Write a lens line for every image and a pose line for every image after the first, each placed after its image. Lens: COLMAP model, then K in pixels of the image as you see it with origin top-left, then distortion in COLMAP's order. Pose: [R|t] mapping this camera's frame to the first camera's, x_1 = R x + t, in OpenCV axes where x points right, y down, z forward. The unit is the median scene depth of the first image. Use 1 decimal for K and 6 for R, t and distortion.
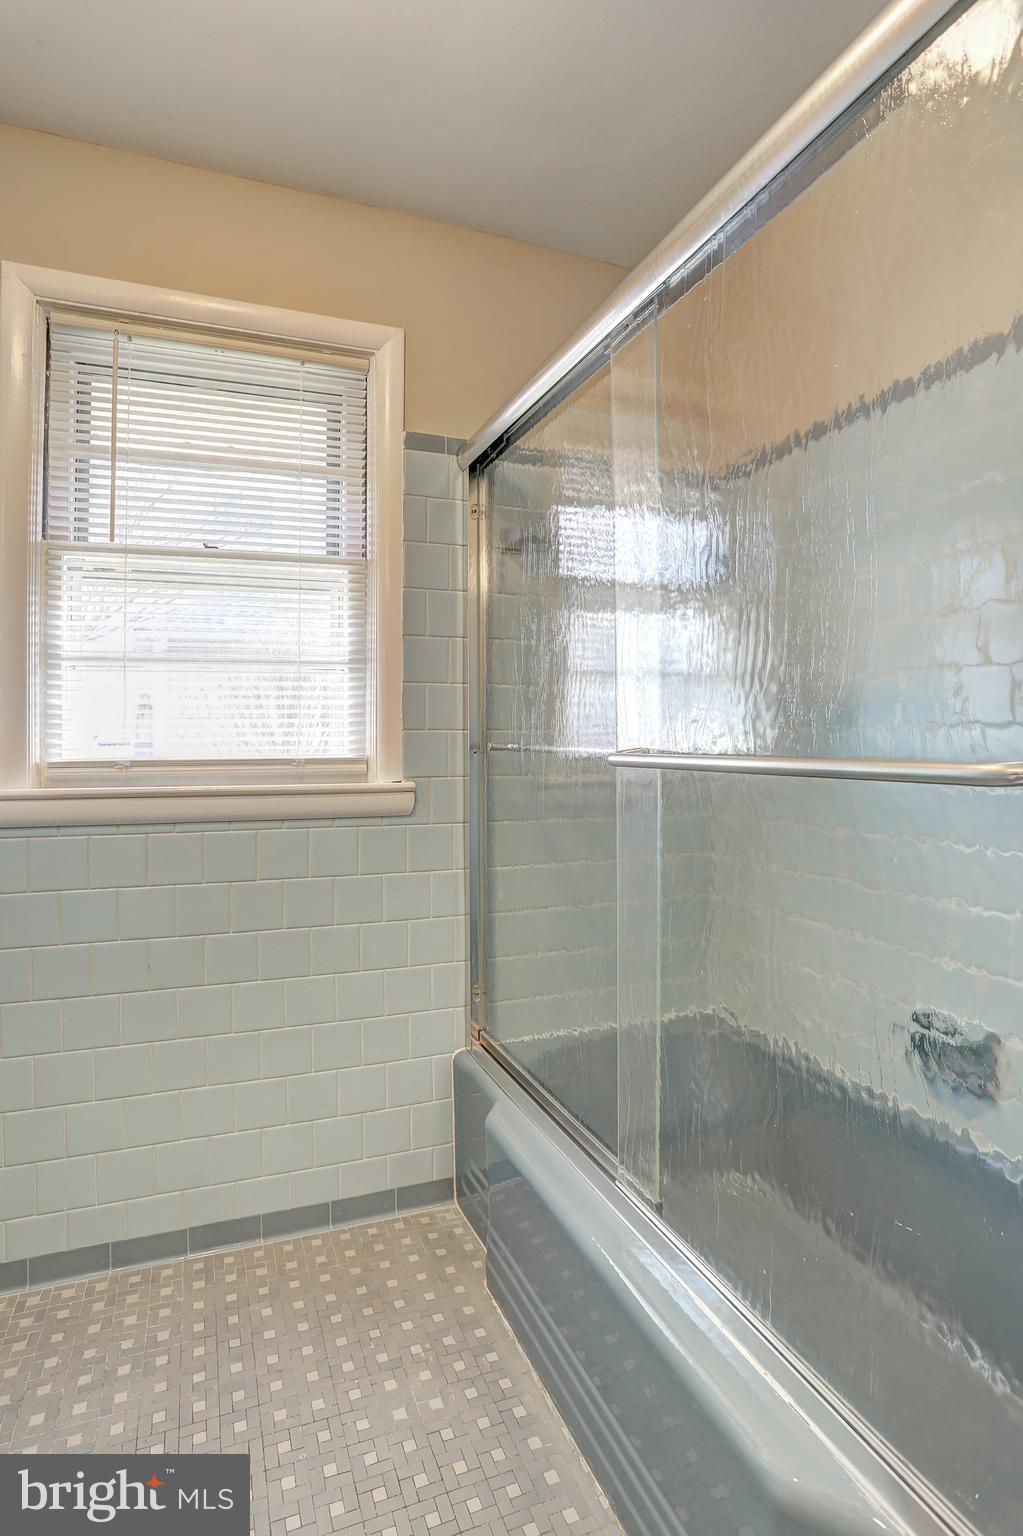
lens RADIAL K [[754.7, 0, 464.9], [0, 754.7, 731.6], [0, 0, 1]] dist [-0.071412, 0.033483]
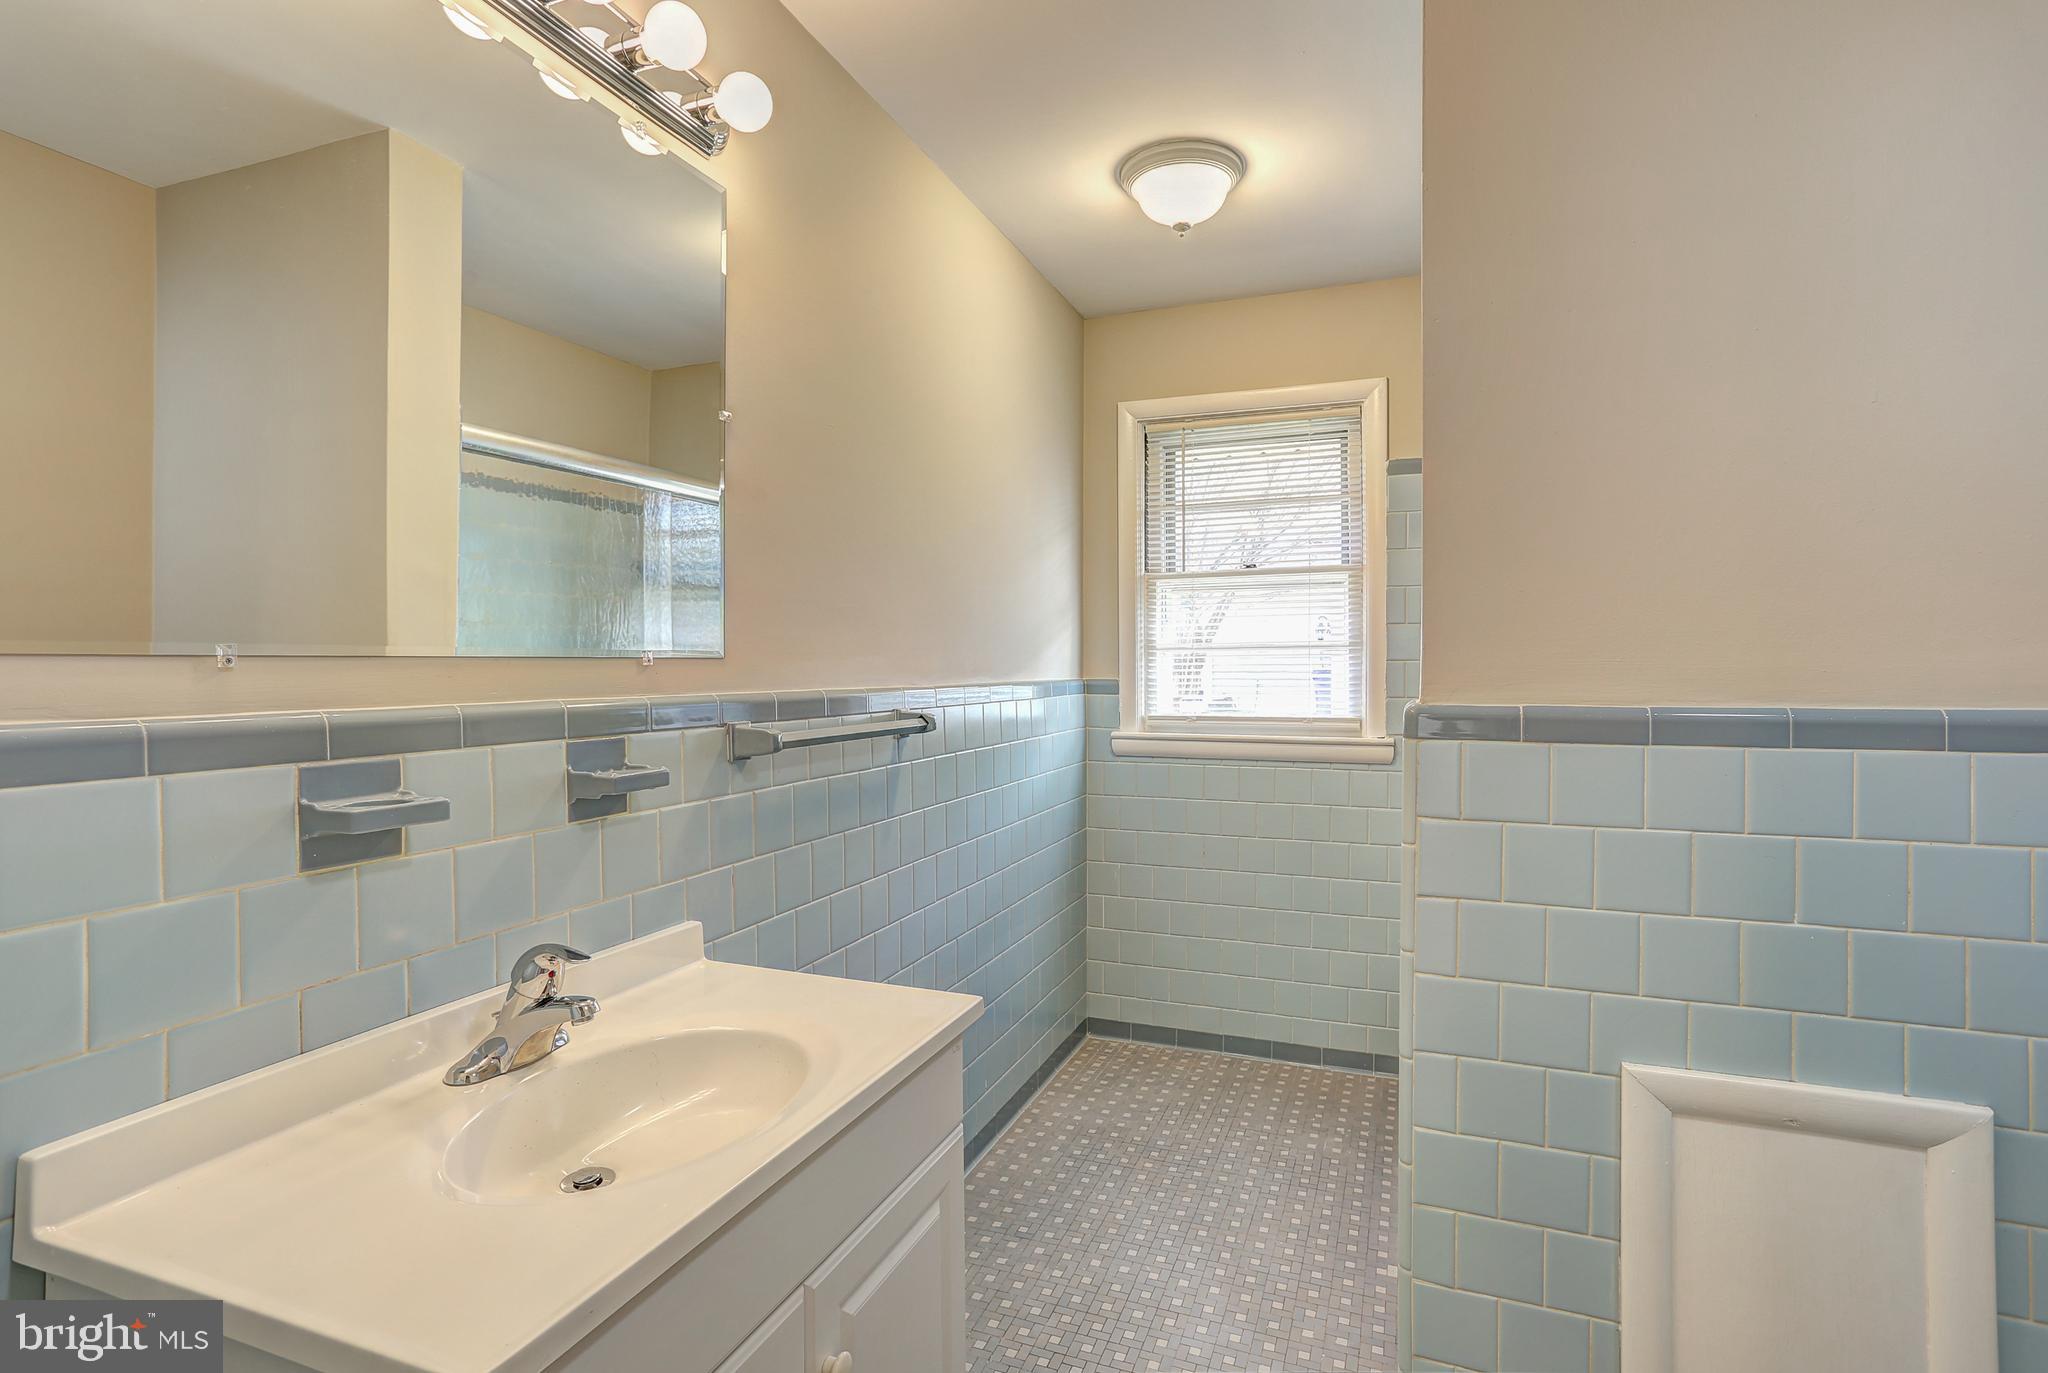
lens RADIAL K [[1001.9, 0, 1023.7], [0, 1001.9, 671.0], [0, 0, 1]] dist [-0.064129, 0.016773]
pose [[0.729827, -0.002150, -0.683628, 0.661142], [0.003846, 0.999992, 0.000962, -0.054281], [0.683621, -0.003331, 0.729830, -0.694530]]
